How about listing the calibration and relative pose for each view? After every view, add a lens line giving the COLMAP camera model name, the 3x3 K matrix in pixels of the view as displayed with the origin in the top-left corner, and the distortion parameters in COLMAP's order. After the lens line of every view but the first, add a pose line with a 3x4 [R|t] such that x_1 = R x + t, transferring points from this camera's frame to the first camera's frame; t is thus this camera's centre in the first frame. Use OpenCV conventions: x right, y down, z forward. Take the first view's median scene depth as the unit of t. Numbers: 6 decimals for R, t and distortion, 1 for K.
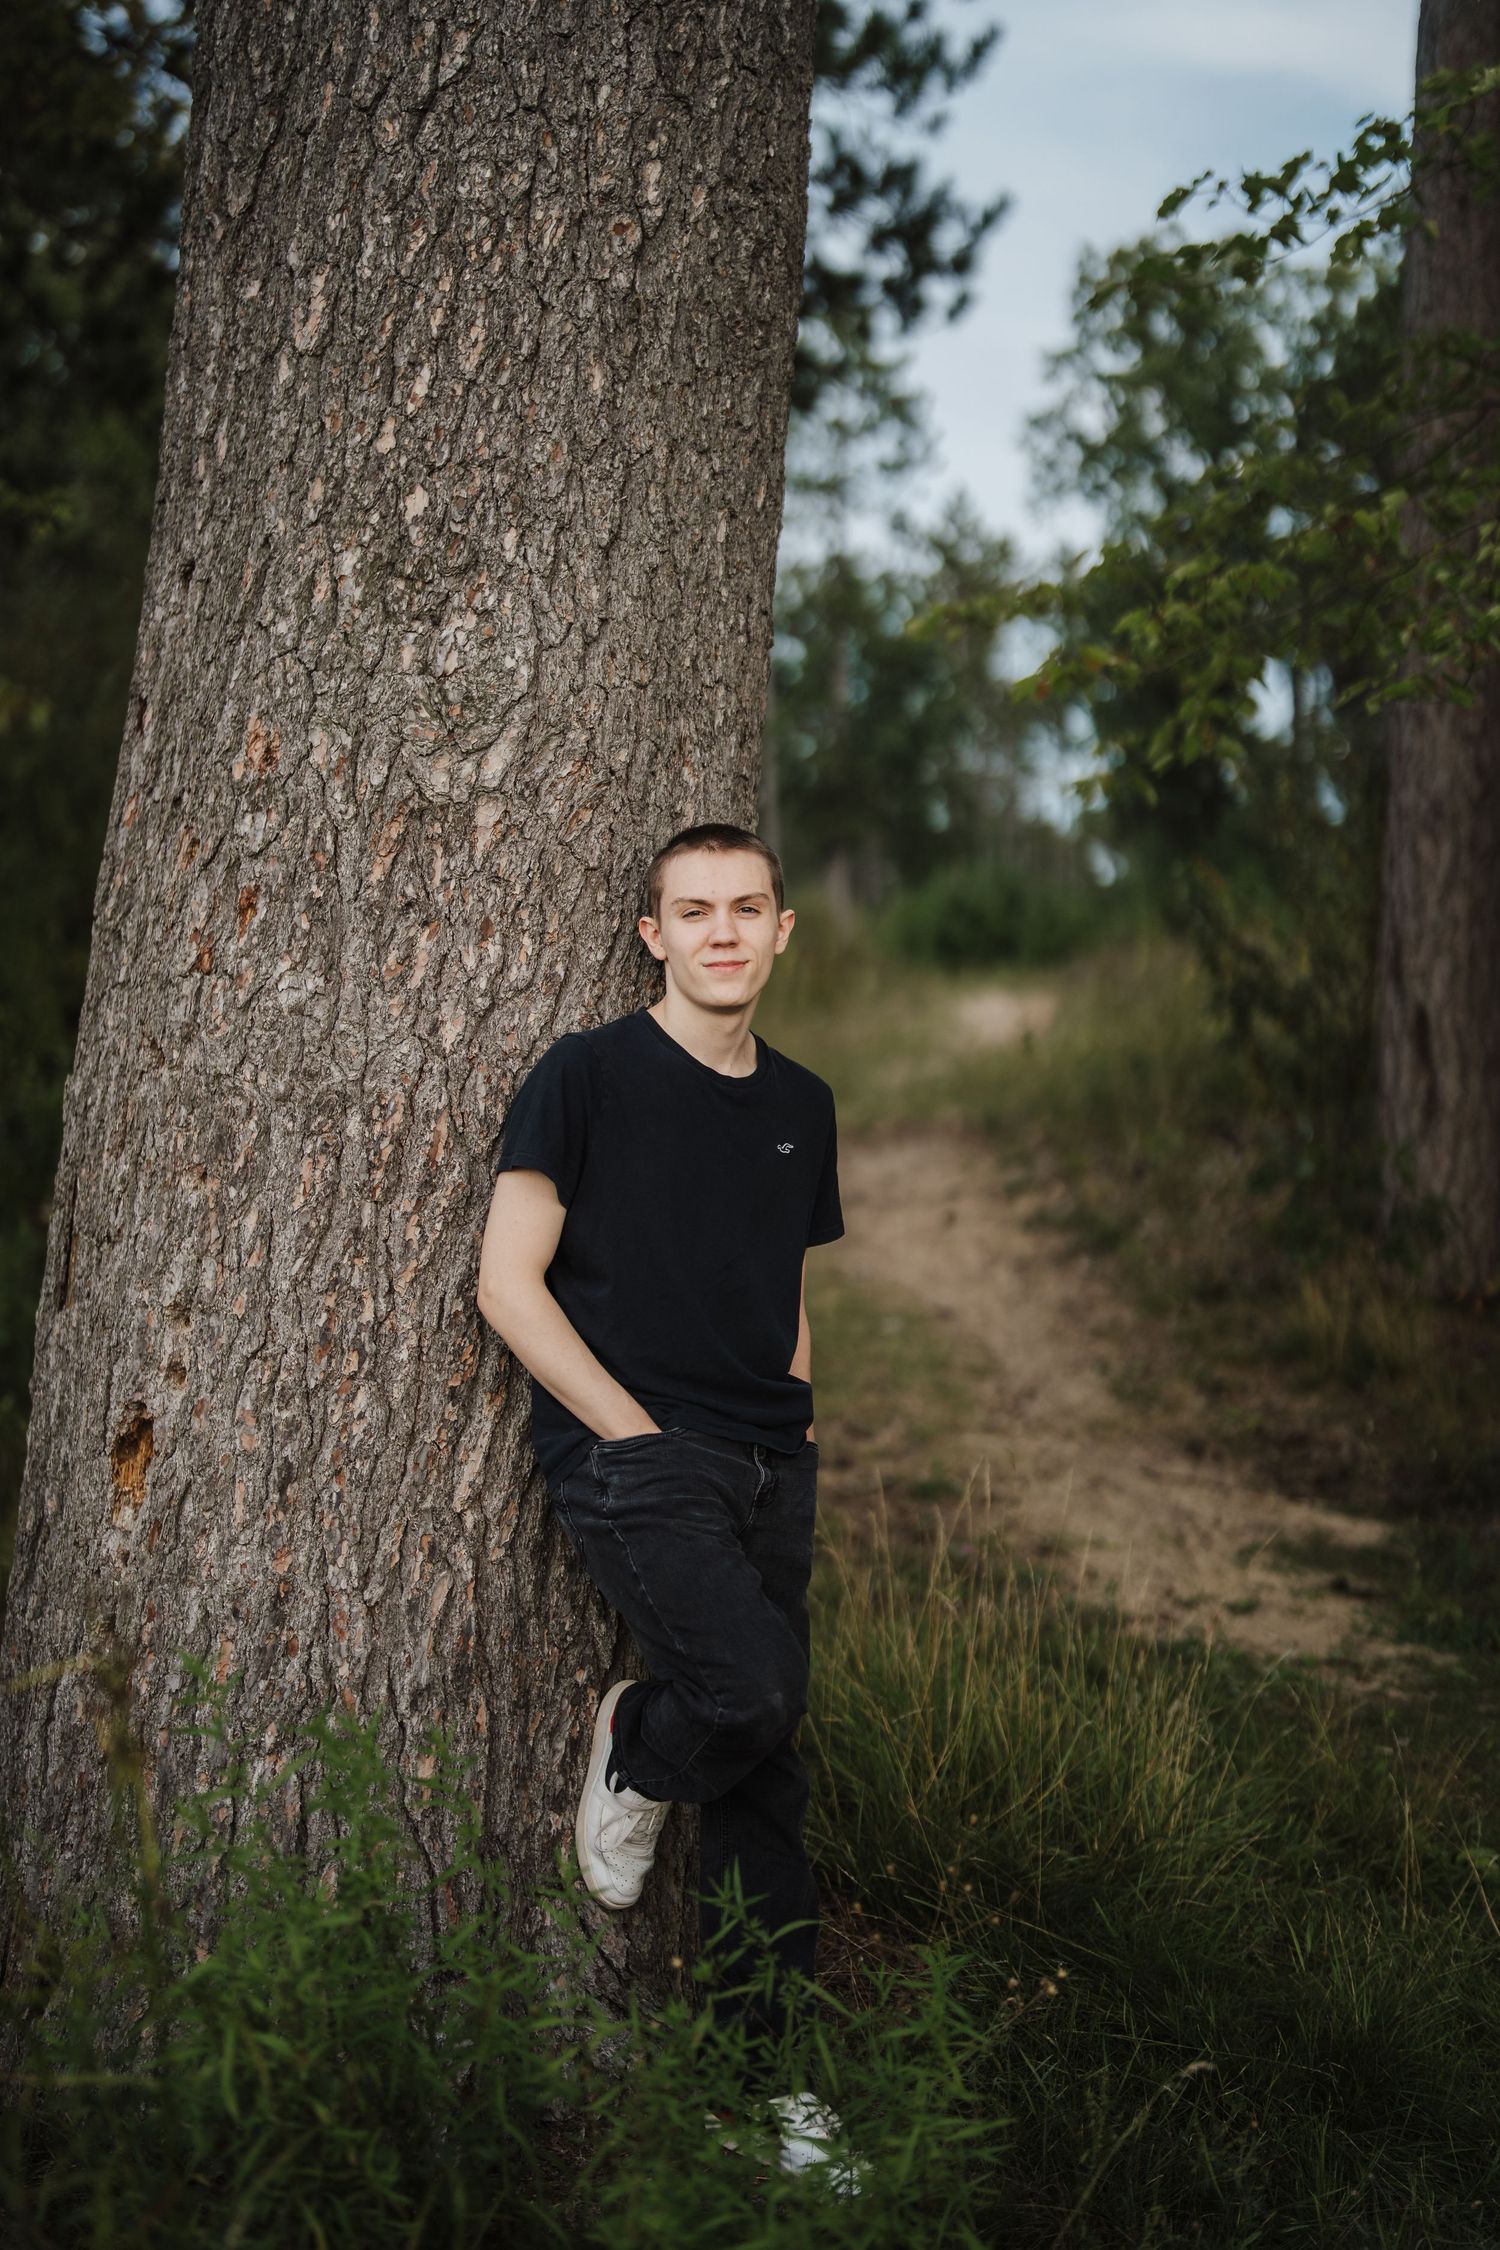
lens RADIAL K [[3117.4, 0, 750.0], [0, 3117.4, 1125.0], [0, 0, 1]] dist [-0.184025, 1.144906]
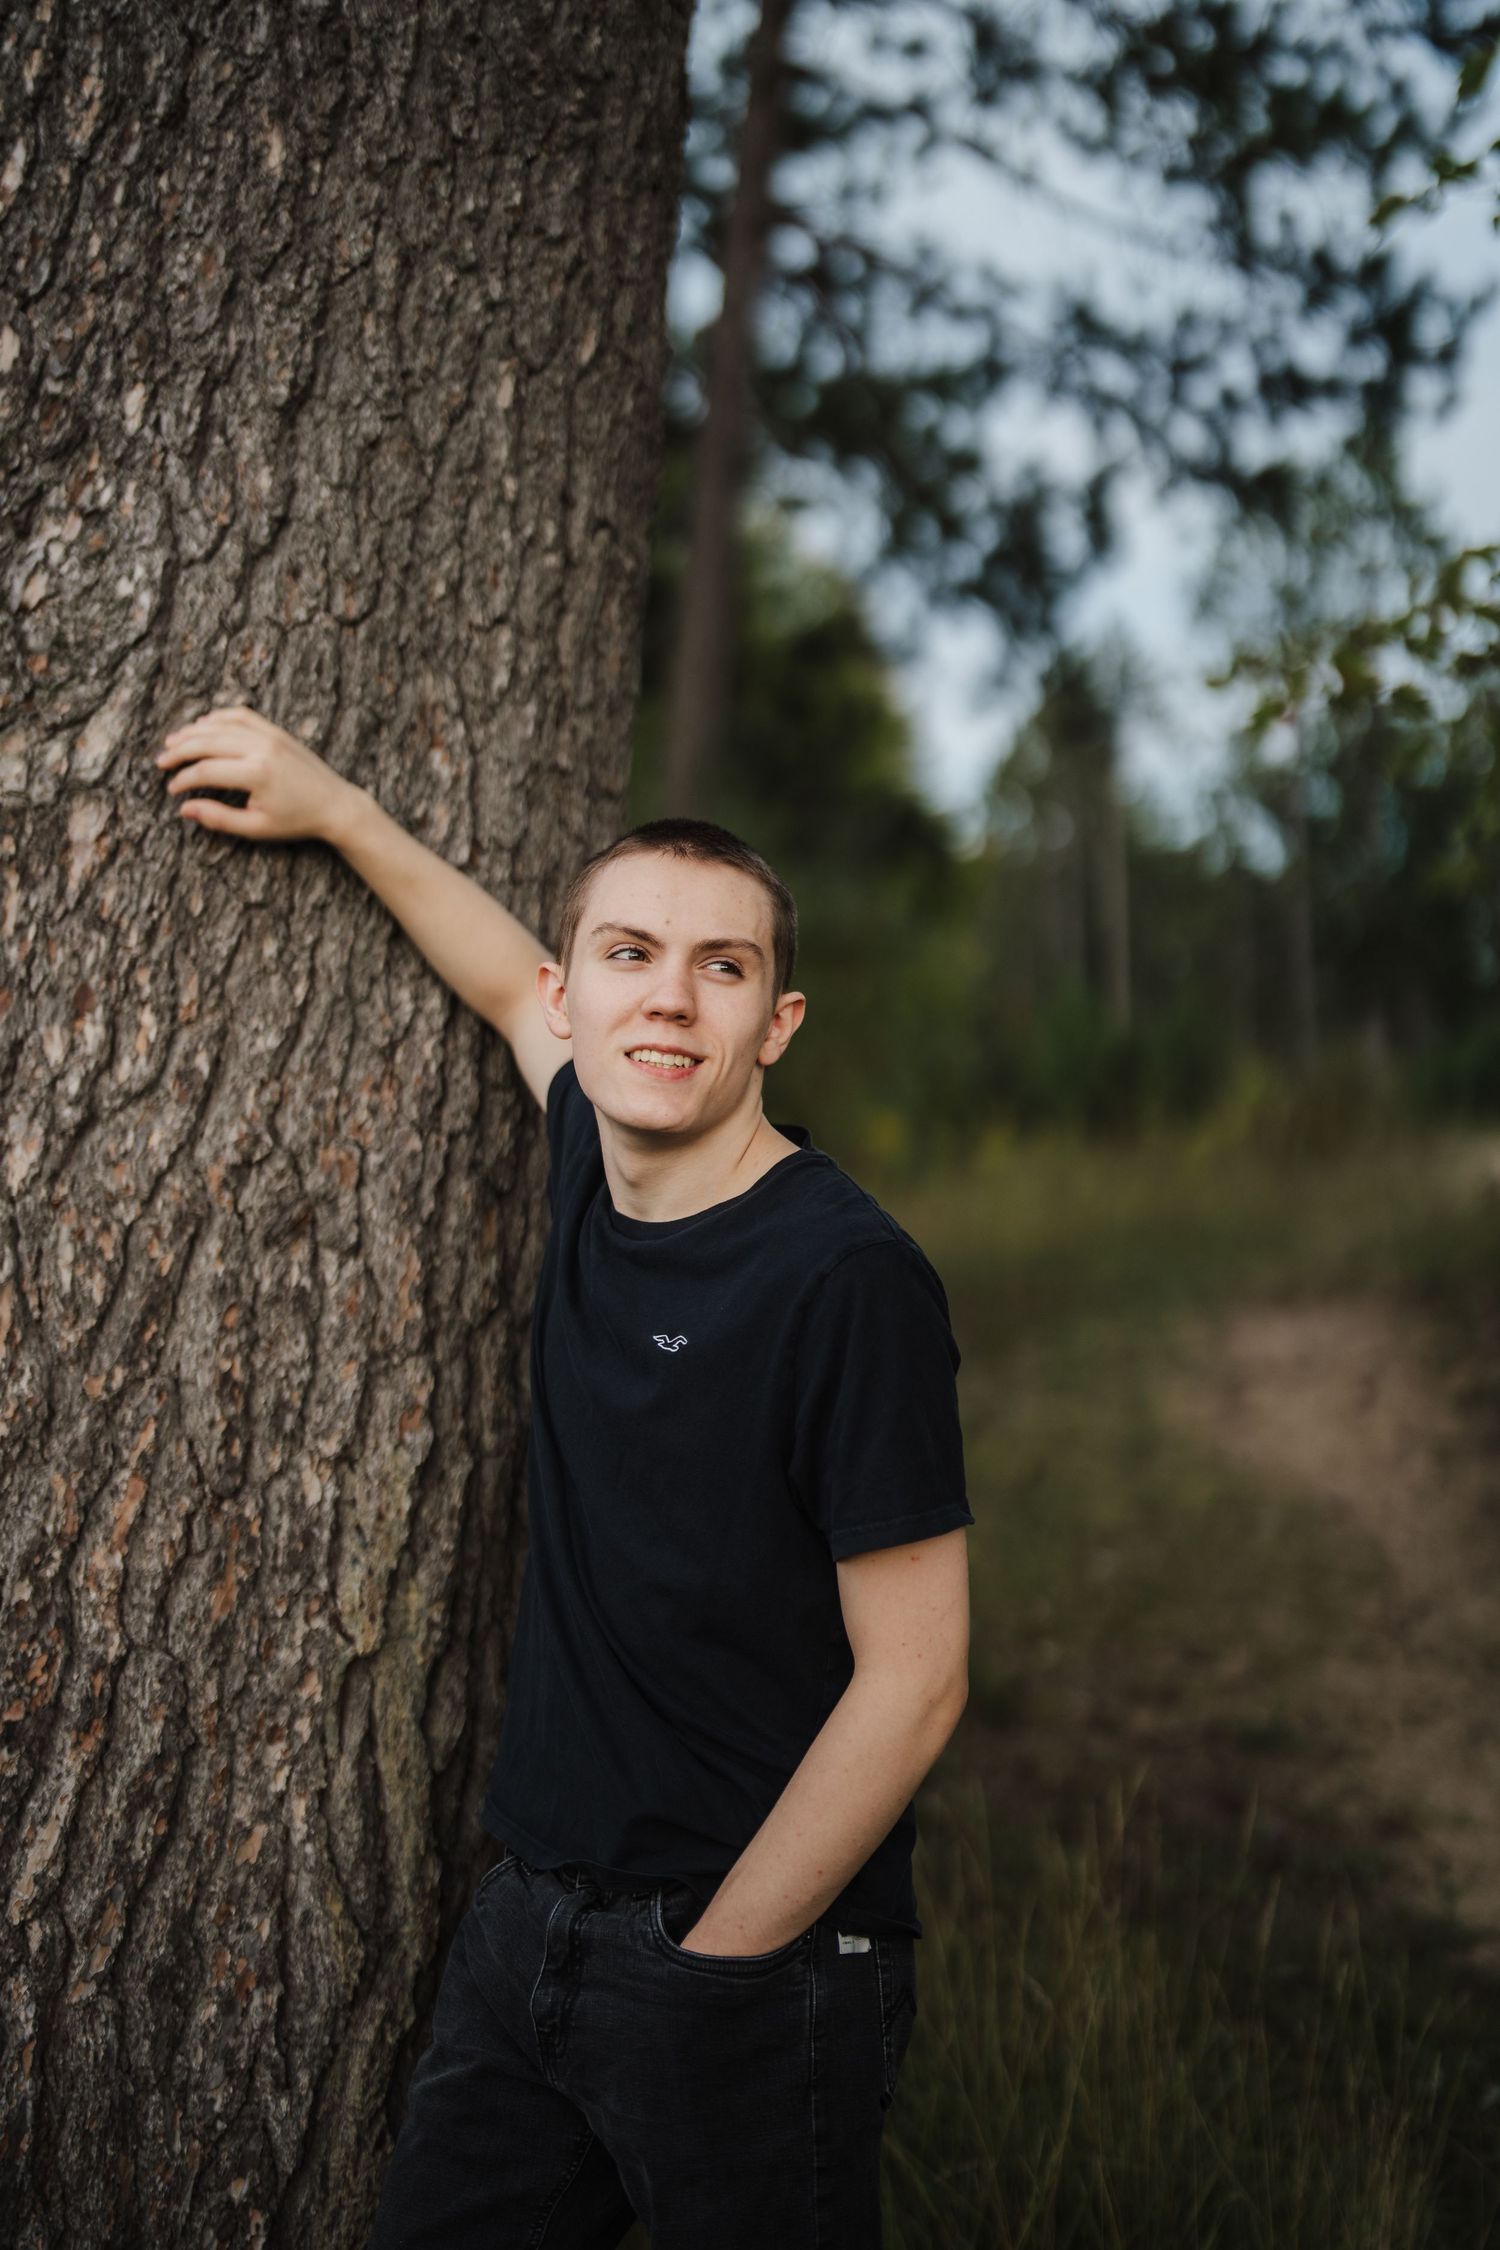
lens RADIAL K [[3117.4, 0, 750.0], [0, 3117.4, 1125.0], [0, 0, 1]] dist [-0.184025, 1.144906]
pose [[0.984165, -0.011513, -0.176880, 0.161391], [0.002517, 0.998695, -0.051003, -0.004381], [0.177237, 0.049750, 0.982910, 0.393145]]
